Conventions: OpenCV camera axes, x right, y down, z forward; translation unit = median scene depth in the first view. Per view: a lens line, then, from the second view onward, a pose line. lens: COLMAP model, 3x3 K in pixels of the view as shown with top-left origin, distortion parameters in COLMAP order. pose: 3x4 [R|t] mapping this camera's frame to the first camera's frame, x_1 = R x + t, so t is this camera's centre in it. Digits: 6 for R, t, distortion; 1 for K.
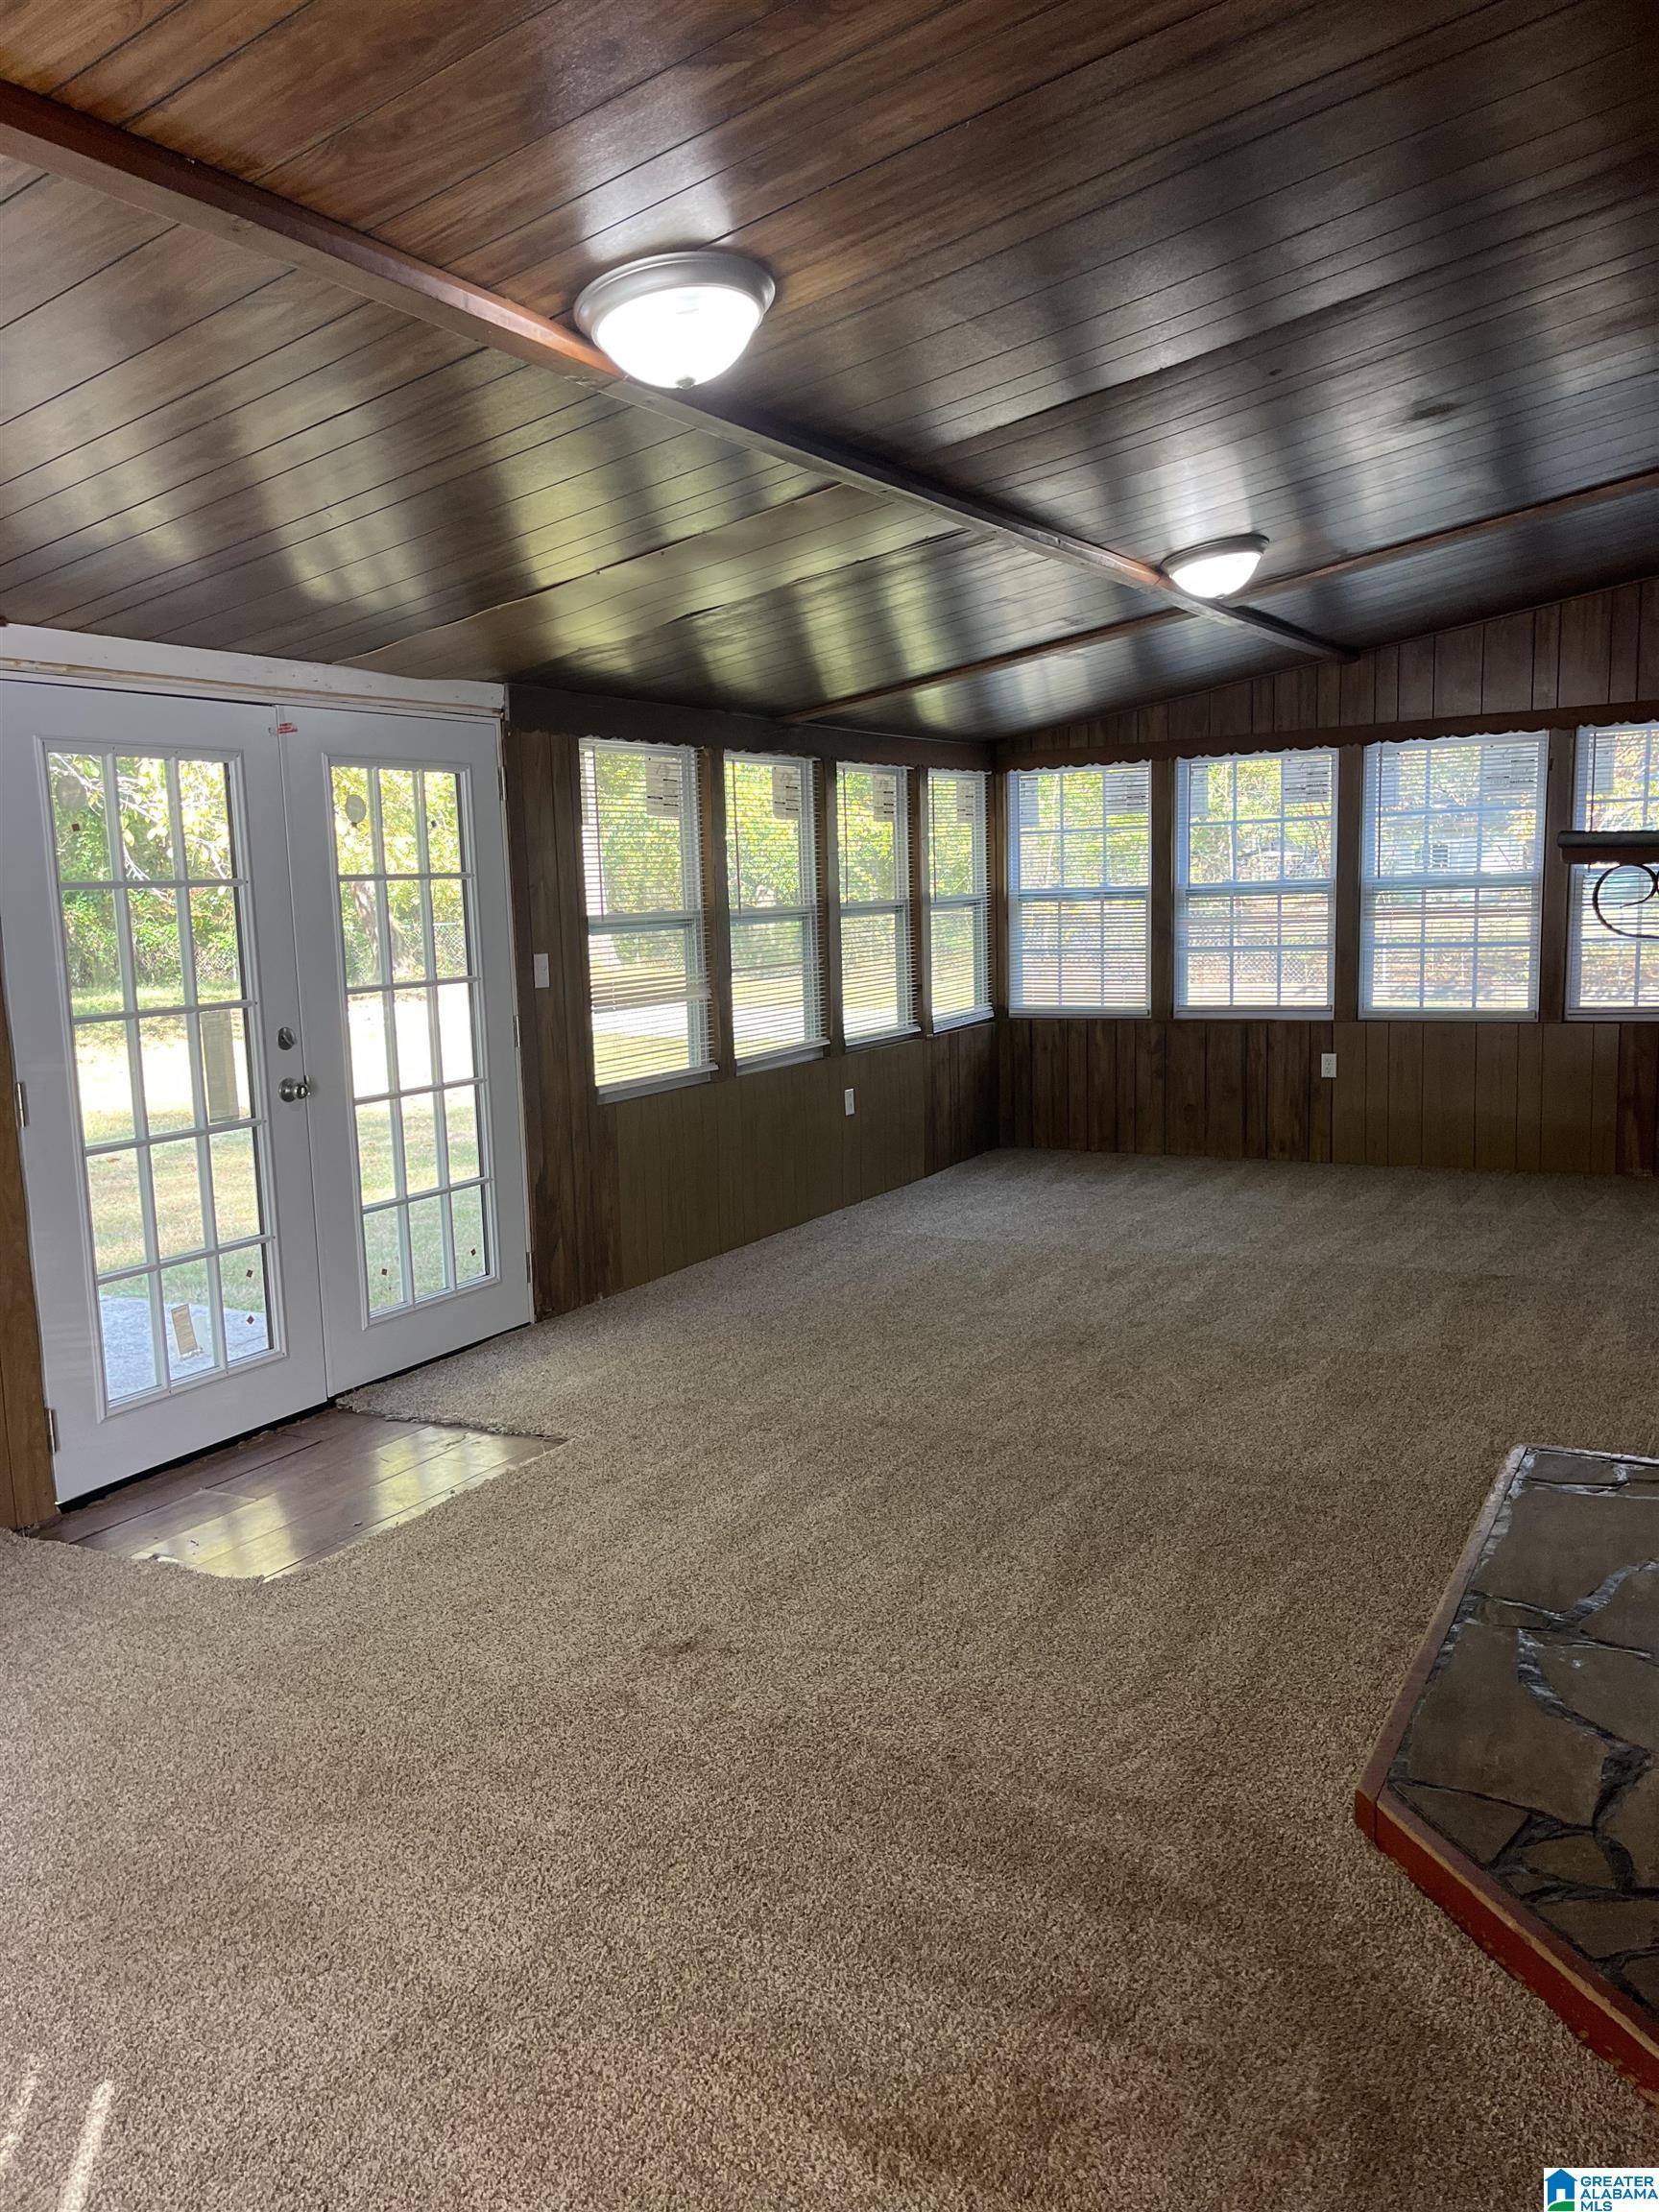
lens RADIAL K [[1678.1, 0, 826.5], [0, 1678.1, 1113.2], [0, 0, 1]] dist [0.038897, -0.051058]
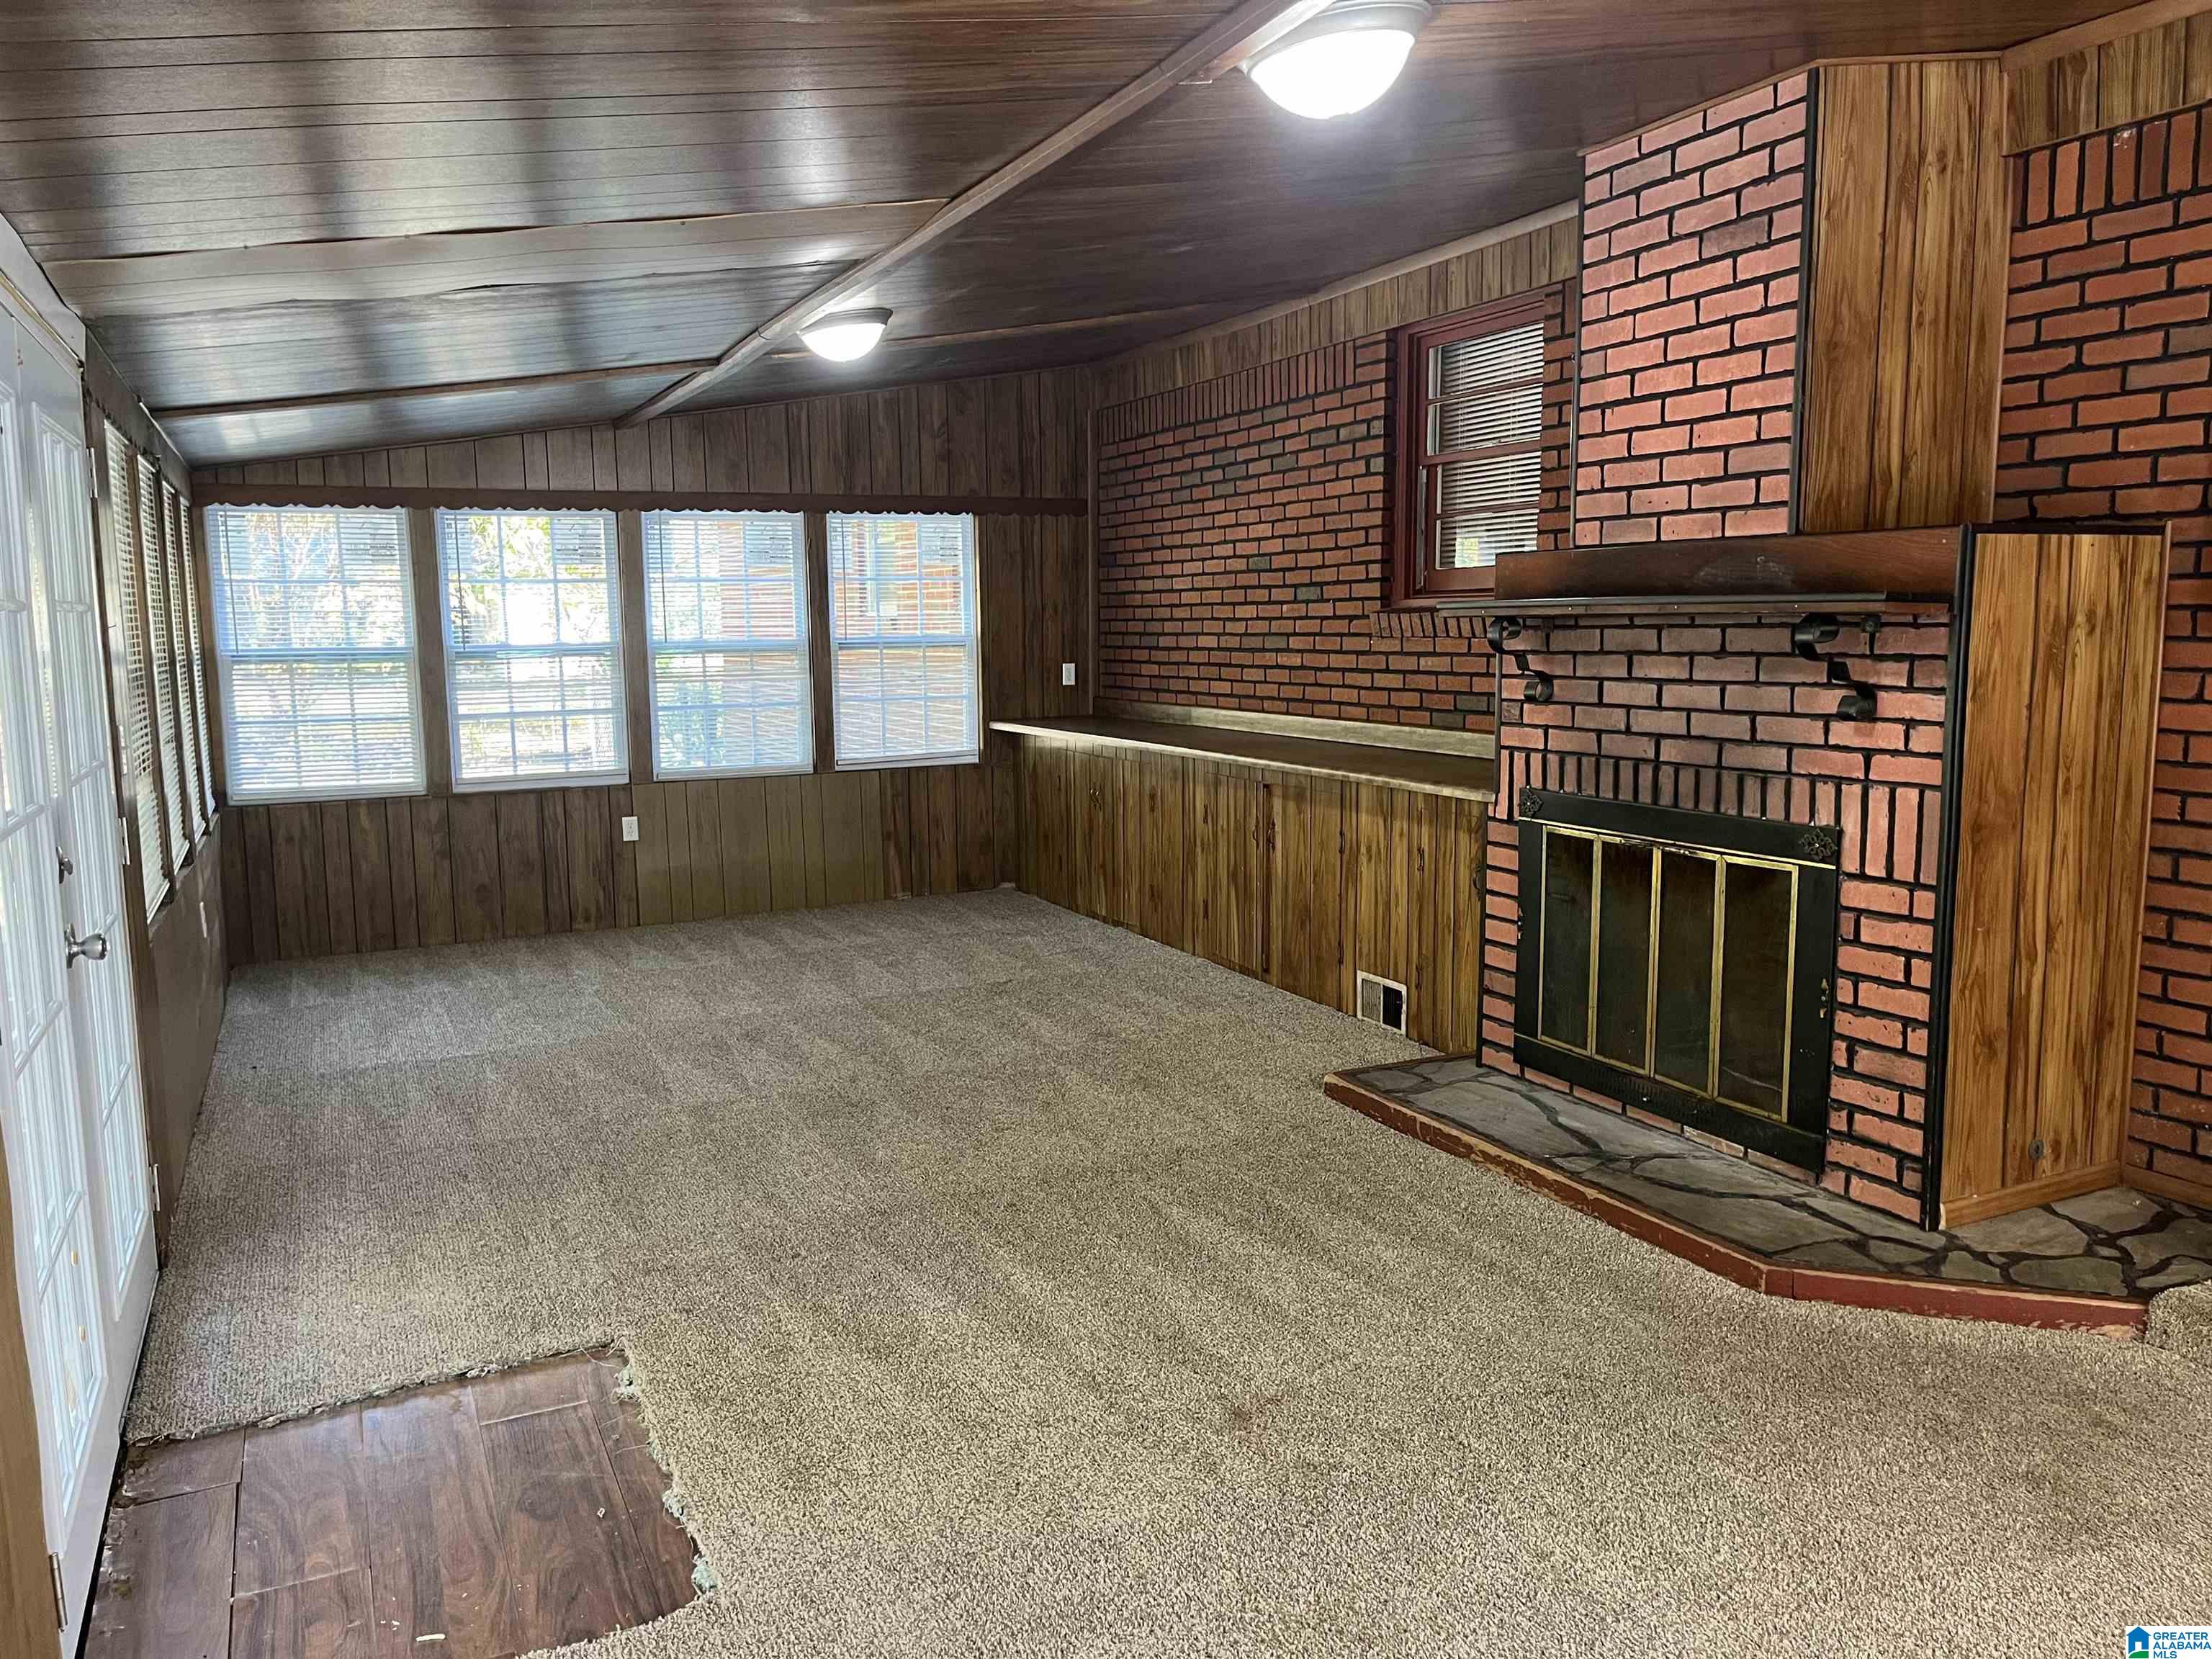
lens RADIAL K [[1678.1, 0, 1106.8], [0, 1678.1, 822.8], [0, 0, 1]] dist [0.038897, -0.051058]
pose [[0.555949, -0.073779, 0.827936, -0.378982], [0.110946, 0.993727, 0.014054, -0.015120], [-0.823779, 0.084043, 0.560647, 0.216047]]
